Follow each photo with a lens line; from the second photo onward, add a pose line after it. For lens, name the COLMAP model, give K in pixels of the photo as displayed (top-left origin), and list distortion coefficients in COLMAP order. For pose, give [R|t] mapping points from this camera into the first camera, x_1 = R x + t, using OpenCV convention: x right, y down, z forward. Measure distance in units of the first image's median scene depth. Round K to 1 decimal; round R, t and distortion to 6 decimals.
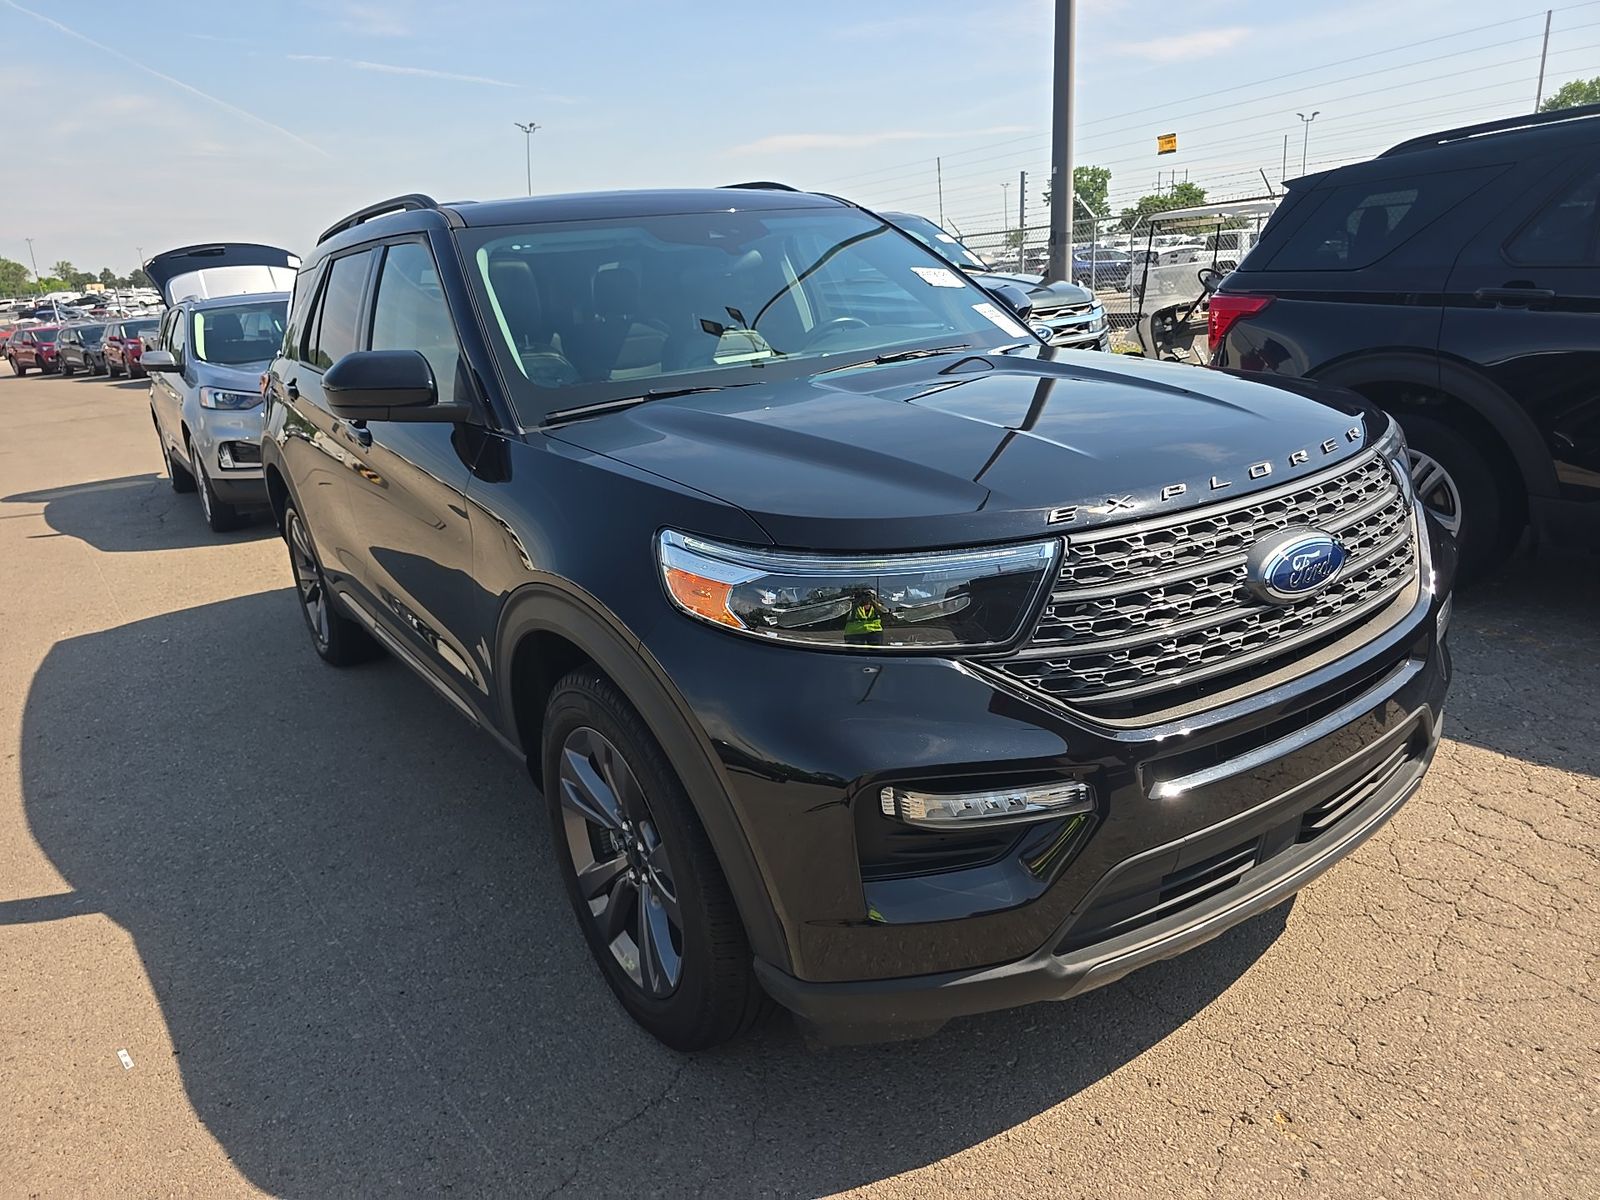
lens RADIAL K [[1094.8, 0, 800.0], [0, 1094.8, 600.0], [0, 0, 1]] dist [0.073421, -0.080395]
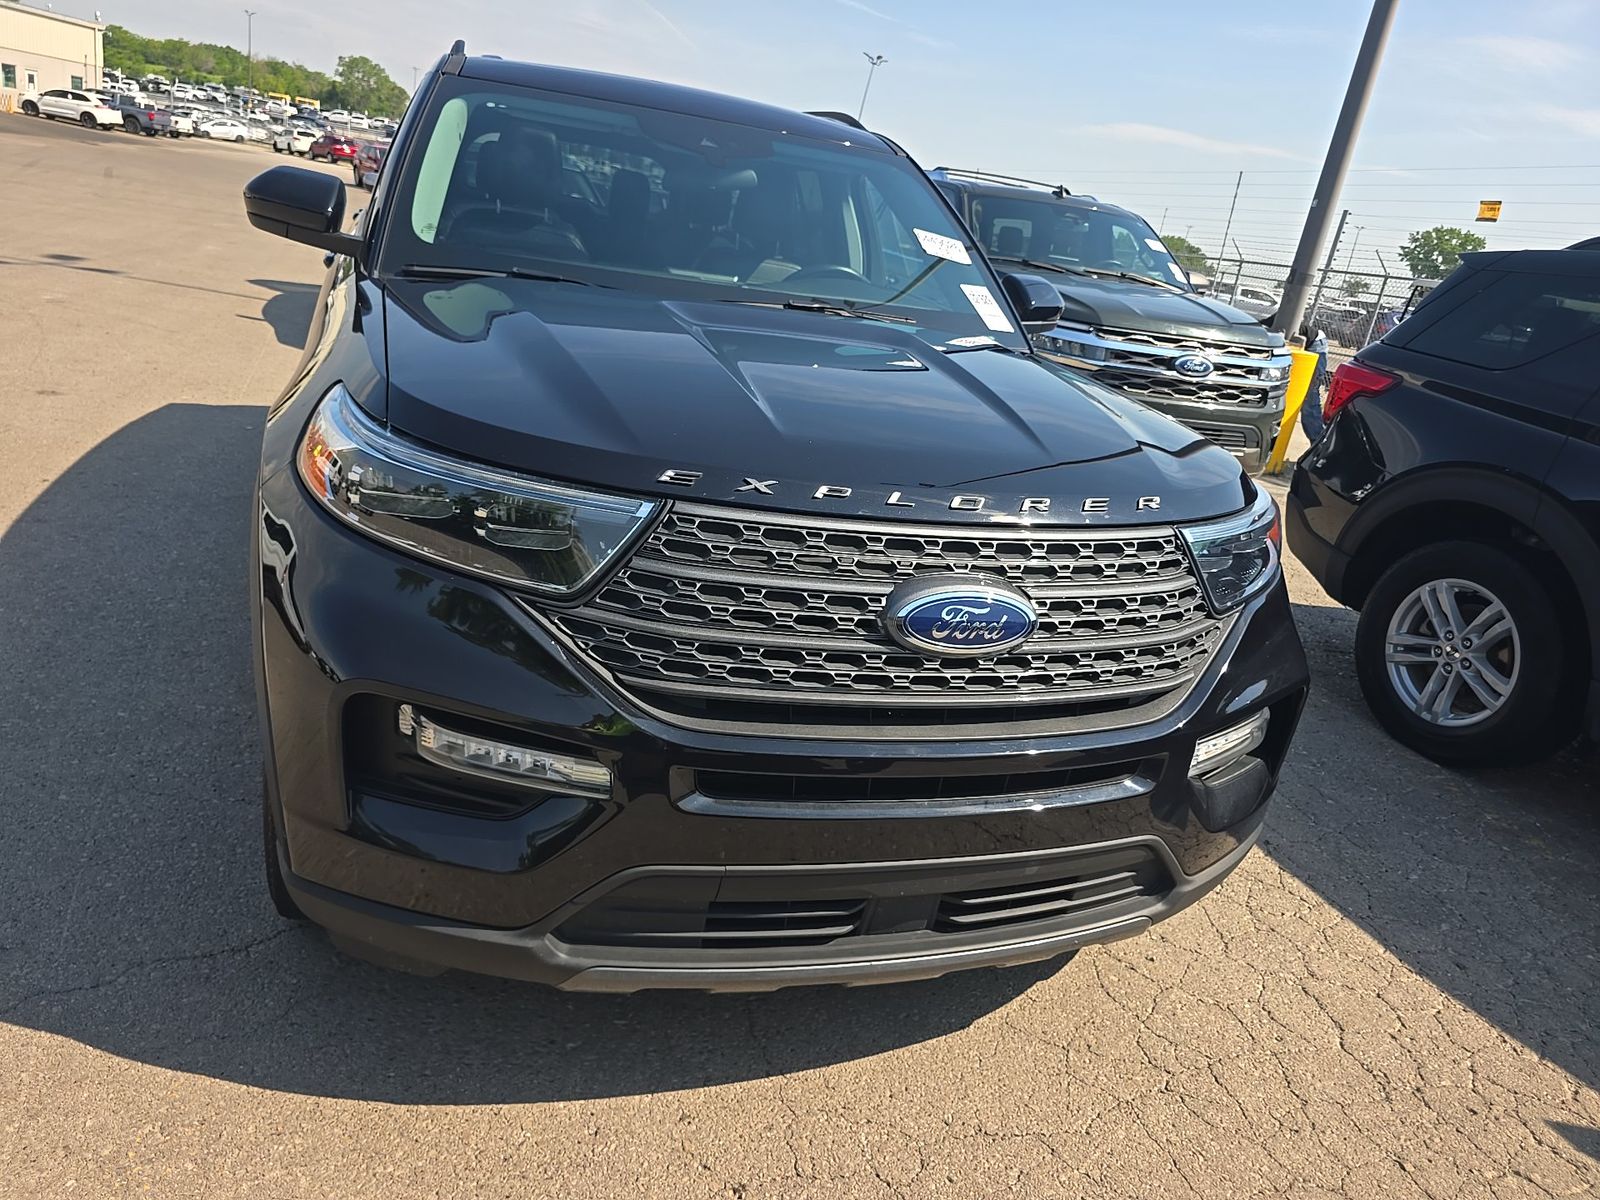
lens RADIAL K [[1094.8, 0, 800.0], [0, 1094.8, 600.0], [0, 0, 1]] dist [0.073421, -0.080395]
pose [[0.936348, 0.295993, -0.188788, 0.440712], [-0.289742, 0.955188, 0.060541, -0.053965], [0.198248, -0.001988, 0.980150, 0.123253]]
